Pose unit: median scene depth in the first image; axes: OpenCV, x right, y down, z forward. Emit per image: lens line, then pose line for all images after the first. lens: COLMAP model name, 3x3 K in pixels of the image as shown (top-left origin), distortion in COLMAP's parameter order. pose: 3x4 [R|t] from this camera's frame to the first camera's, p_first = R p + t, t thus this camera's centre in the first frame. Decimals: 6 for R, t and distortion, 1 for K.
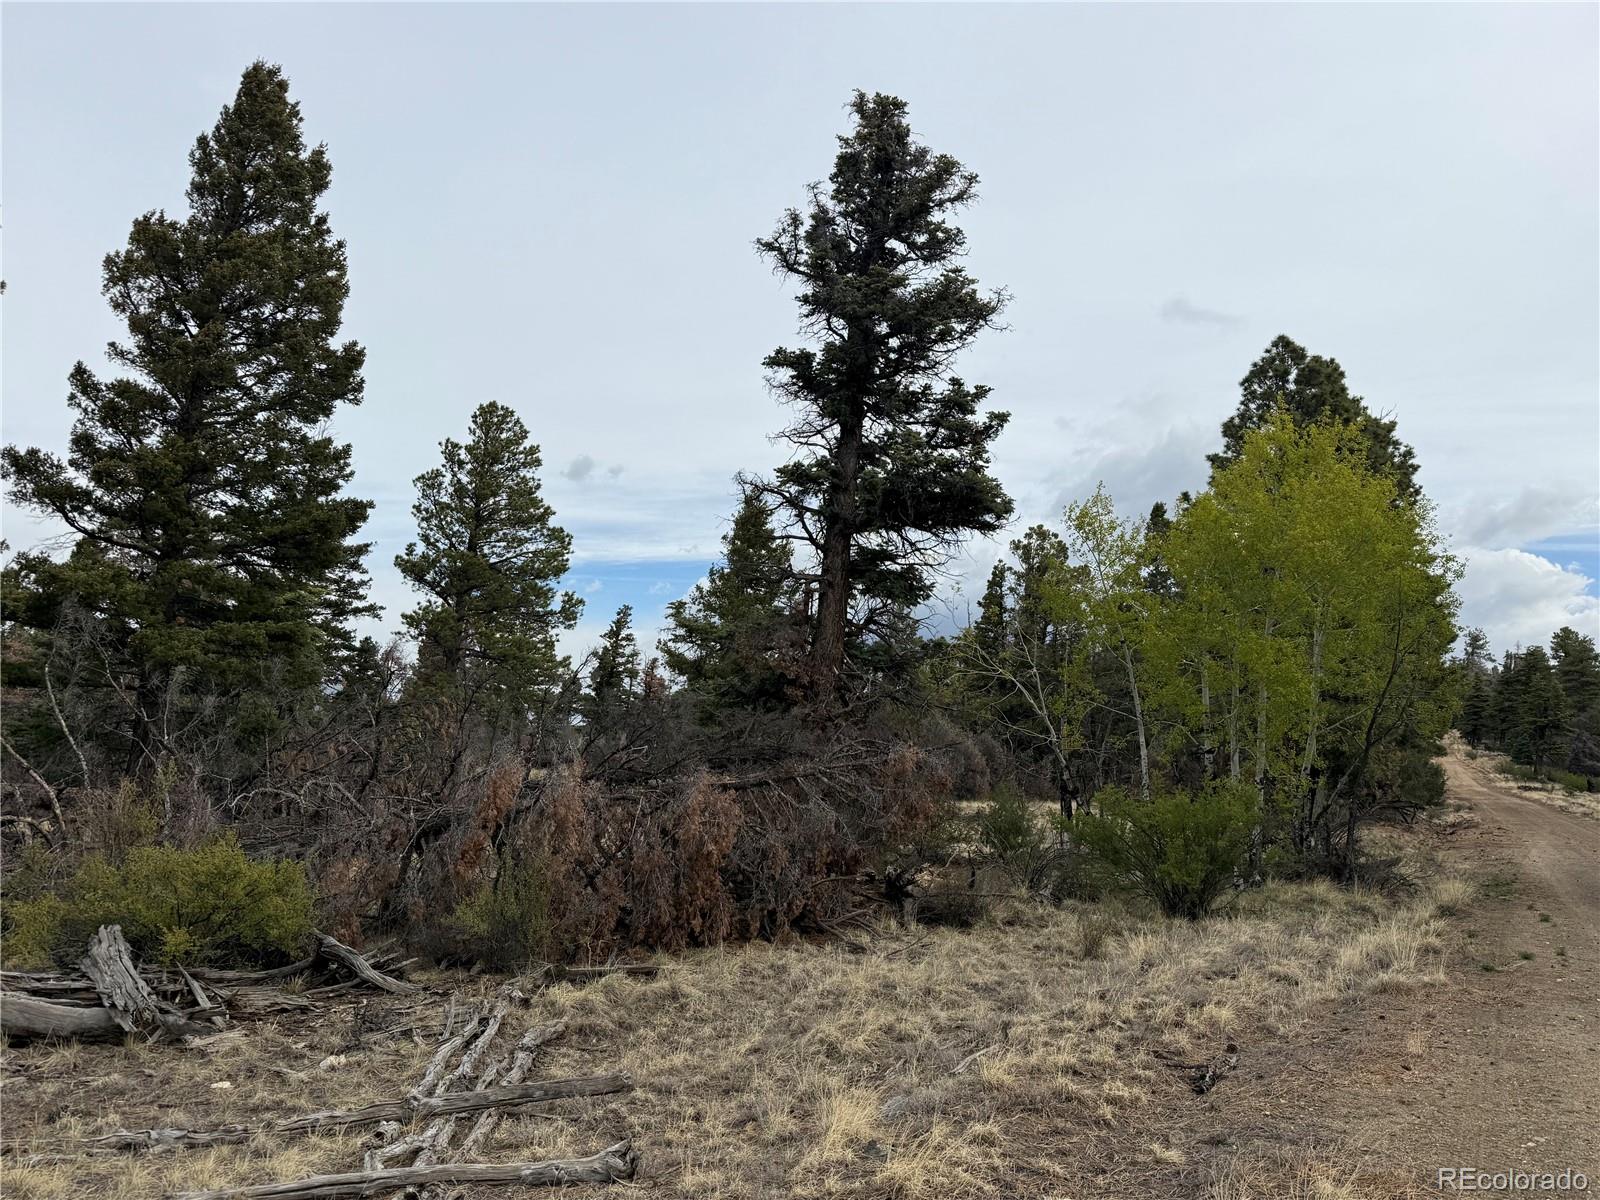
lens RADIAL K [[1142.0, 0, 800.0], [0, 1142.0, 600.0], [0, 0, 1]] dist [0.047763, -0.000995]
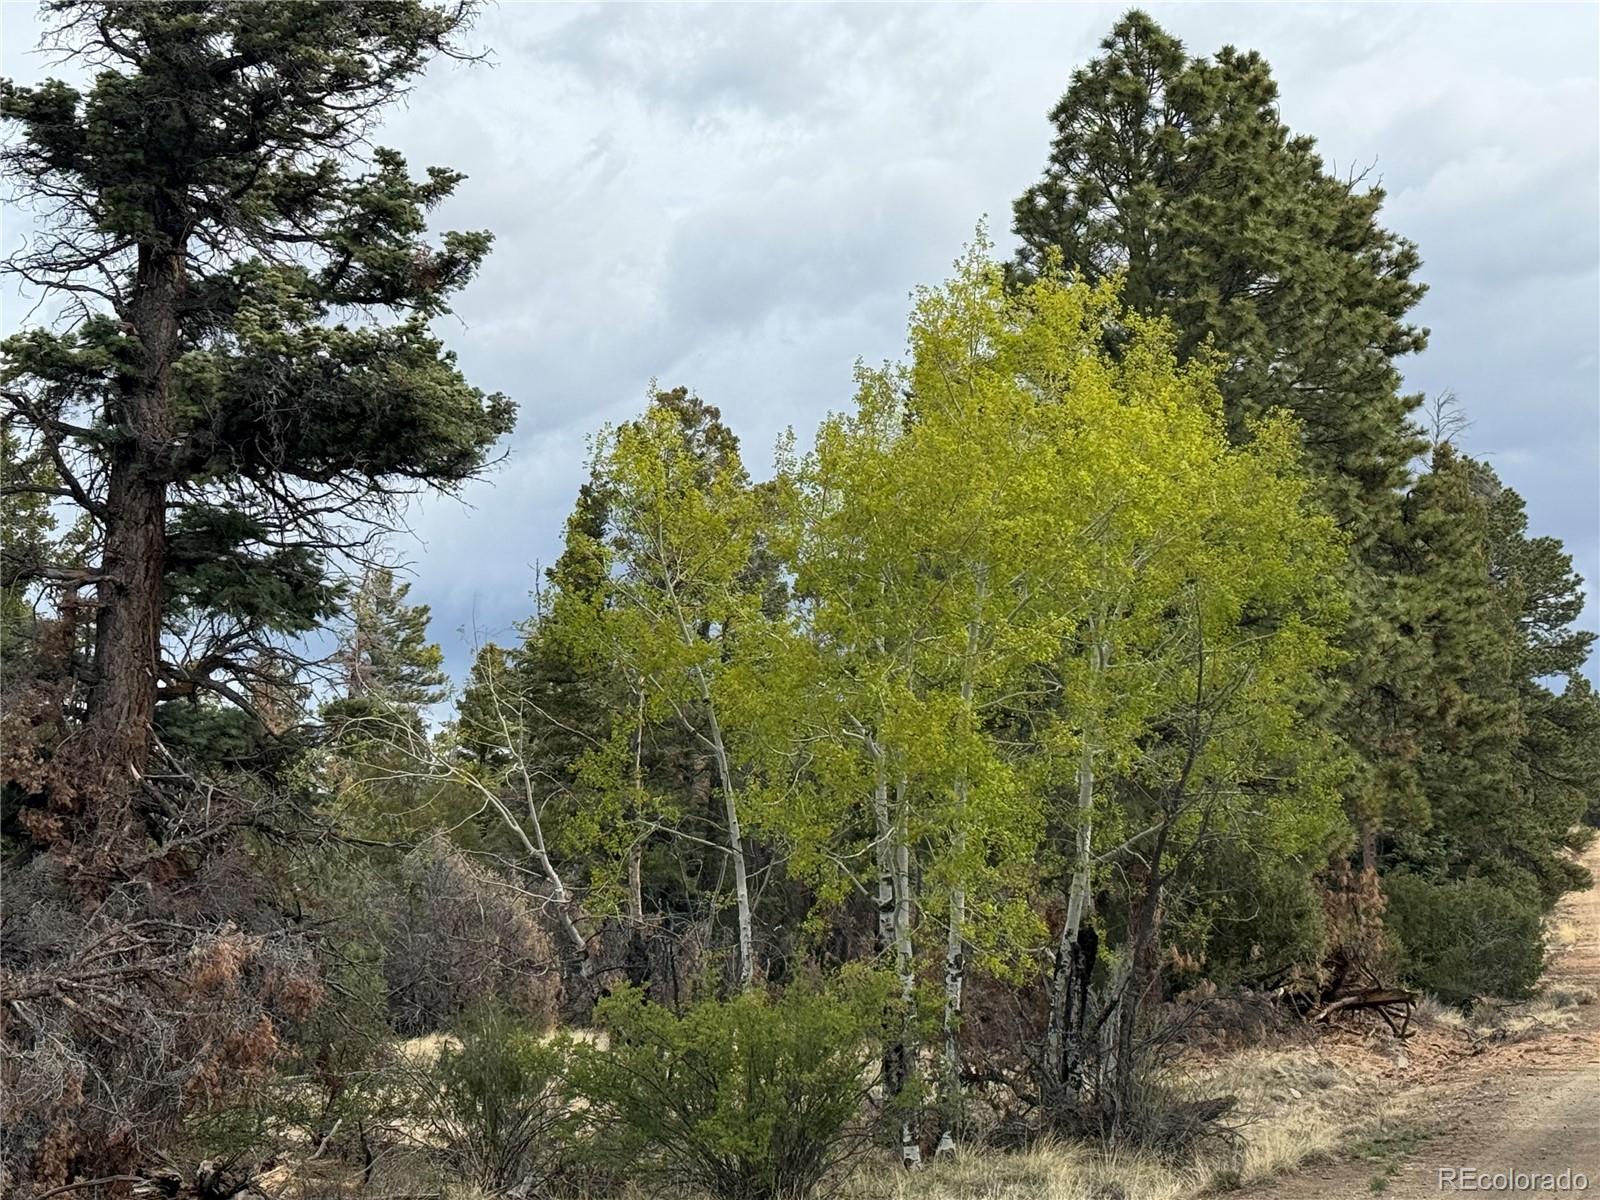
lens RADIAL K [[3001.7, 0, 800.0], [0, 3001.7, 600.0], [0, 0, 1]] dist [0.122575, 0.011390]
pose [[0.978727, -0.017802, 0.204392, 0.045263], [0.012660, 0.999570, 0.026439, -0.038457], [-0.204775, -0.023289, 0.978532, -0.274178]]
